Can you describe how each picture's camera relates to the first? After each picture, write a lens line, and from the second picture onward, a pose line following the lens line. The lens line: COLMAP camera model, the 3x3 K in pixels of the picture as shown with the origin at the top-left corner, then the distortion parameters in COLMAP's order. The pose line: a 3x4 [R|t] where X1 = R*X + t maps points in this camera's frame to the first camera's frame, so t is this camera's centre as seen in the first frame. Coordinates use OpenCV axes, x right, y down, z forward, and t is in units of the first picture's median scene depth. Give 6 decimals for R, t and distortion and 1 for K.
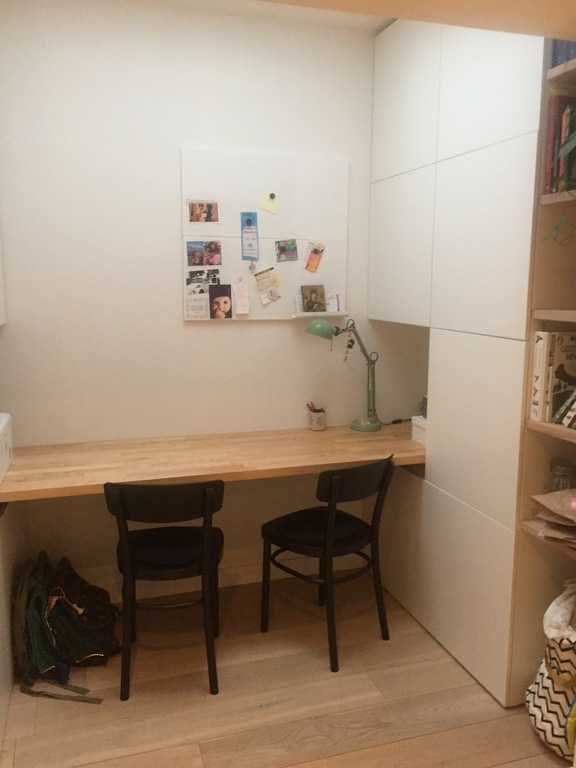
lens RADIAL K [[651.9, 0, 288.3], [0, 651.9, 383.6], [0, 0, 1]] dist [0.005365, 0.002322]
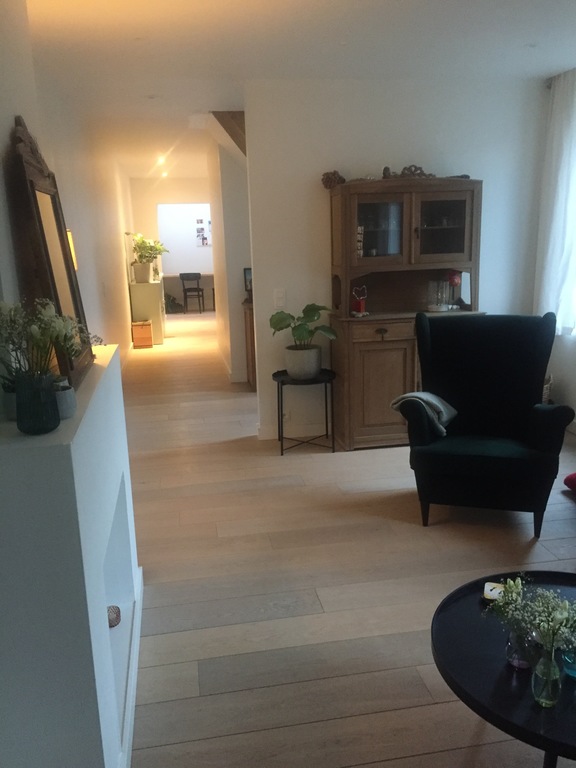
lens RADIAL K [[651.9, 0, 287.8], [0, 651.9, 384.2], [0, 0, 1]] dist [0.005365, 0.002322]
pose [[0.990814, 0.003634, -0.135184, 1.101497], [0.009144, 0.995551, 0.093785, 0.450732], [0.134923, -0.094159, 0.986372, -3.535447]]
